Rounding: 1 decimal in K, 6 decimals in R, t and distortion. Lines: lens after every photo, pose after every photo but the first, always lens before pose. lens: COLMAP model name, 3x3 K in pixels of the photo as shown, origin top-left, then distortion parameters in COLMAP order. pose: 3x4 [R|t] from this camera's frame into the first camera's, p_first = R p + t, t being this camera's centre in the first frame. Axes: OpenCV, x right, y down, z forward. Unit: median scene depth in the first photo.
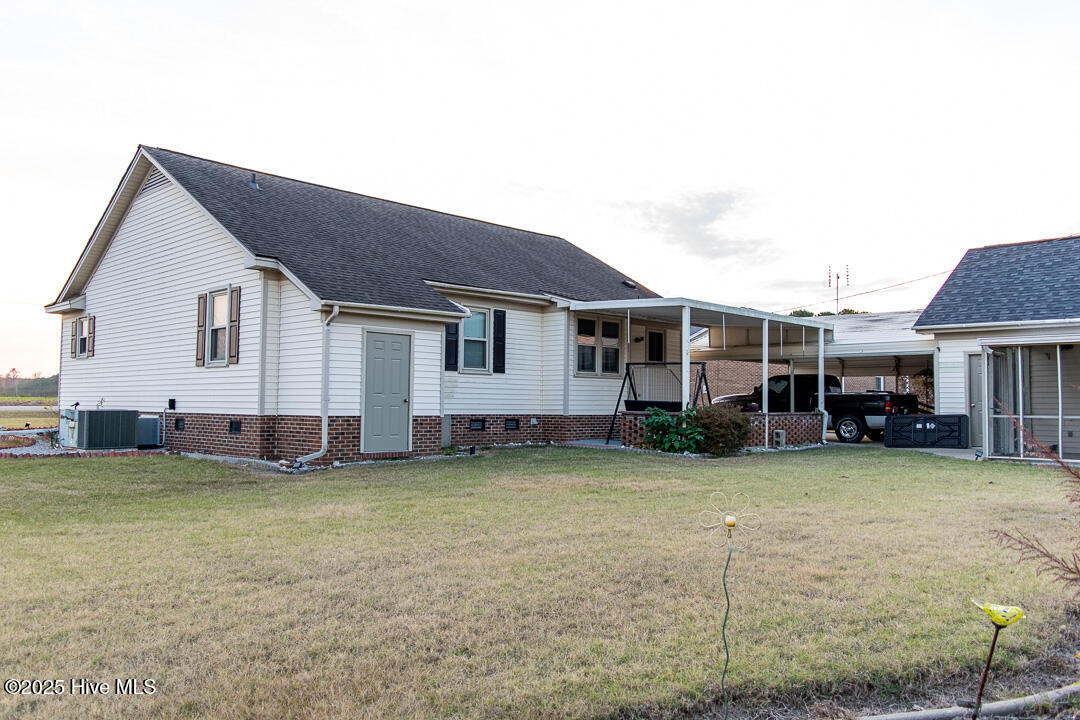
lens RADIAL K [[860.5, 0, 540.6], [0, 860.5, 359.8], [0, 0, 1]] dist [0.006308, -0.004419]
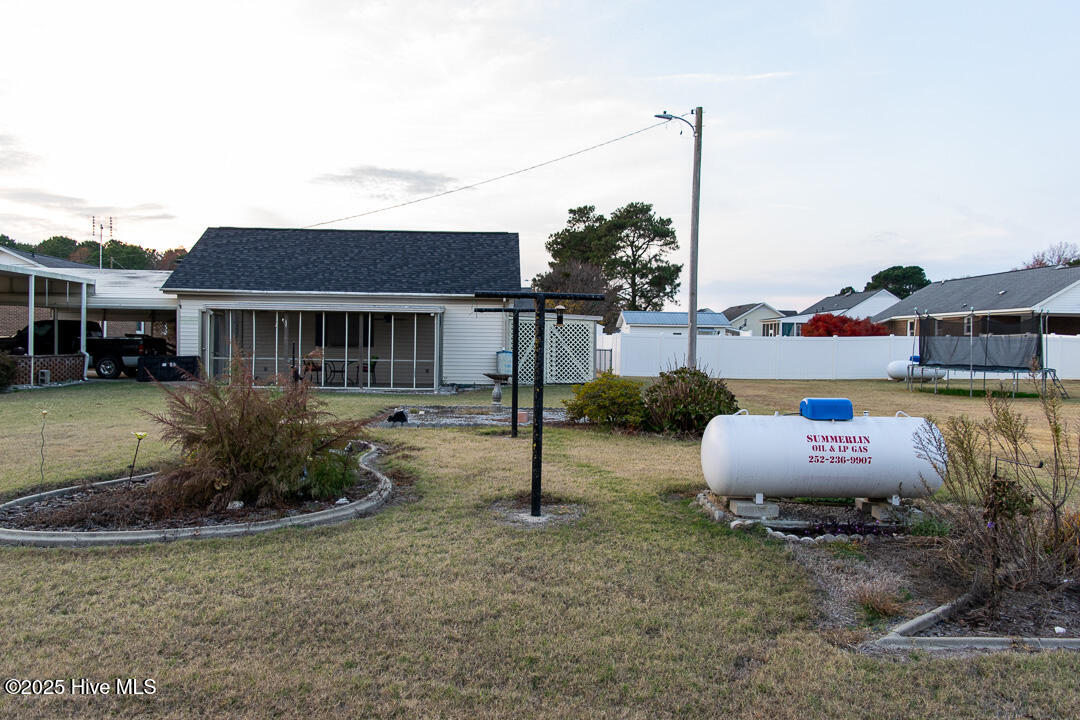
lens RADIAL K [[860.5, 0, 541.8], [0, 860.5, 357.1], [0, 0, 1]] dist [0.006308, -0.004419]
pose [[0.696440, -0.008161, 0.717569, -0.087969], [-0.046147, 0.997356, 0.056131, -0.031039], [-0.716130, -0.072205, 0.694222, -0.283531]]
